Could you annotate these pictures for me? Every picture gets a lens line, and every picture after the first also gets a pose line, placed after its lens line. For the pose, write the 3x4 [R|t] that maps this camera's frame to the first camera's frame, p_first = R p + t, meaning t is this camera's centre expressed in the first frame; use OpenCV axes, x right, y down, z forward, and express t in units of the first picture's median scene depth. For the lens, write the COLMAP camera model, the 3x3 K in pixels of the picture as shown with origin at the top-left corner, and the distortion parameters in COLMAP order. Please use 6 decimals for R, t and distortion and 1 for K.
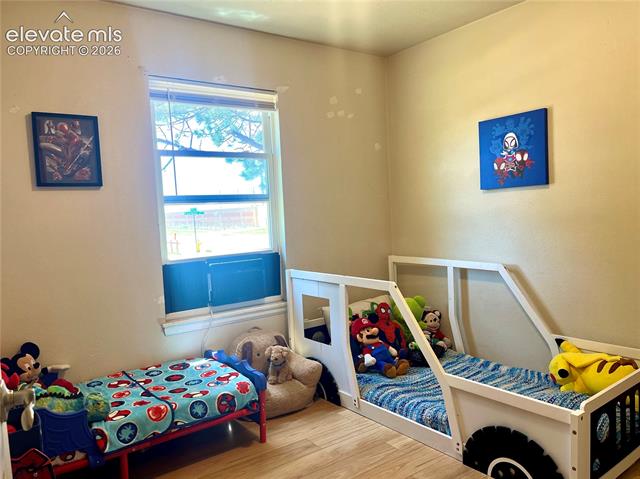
lens RADIAL K [[484.4, 0, 319.4], [0, 484.4, 241.7], [0, 0, 1]] dist [0.060706, -0.082372]
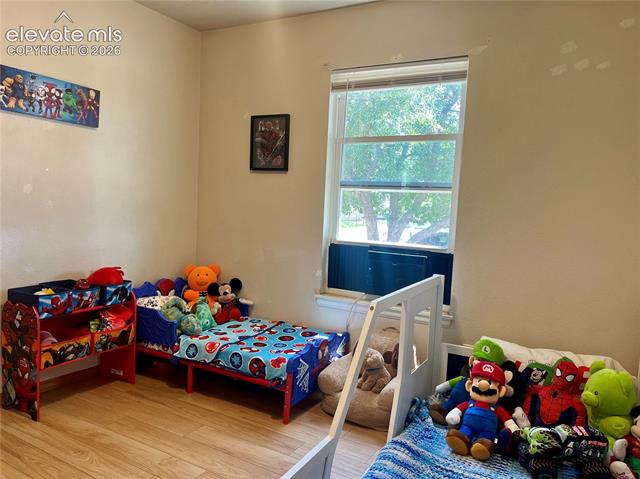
lens RADIAL K [[484.4, 0, 319.4], [0, 484.4, 241.7], [0, 0, 1]] dist [0.060706, -0.082372]
pose [[0.410347, 0.140945, -0.900972, 0.741187], [-0.122744, 0.987530, 0.098582, -0.068286], [0.903631, 0.070136, 0.422530, 0.580150]]
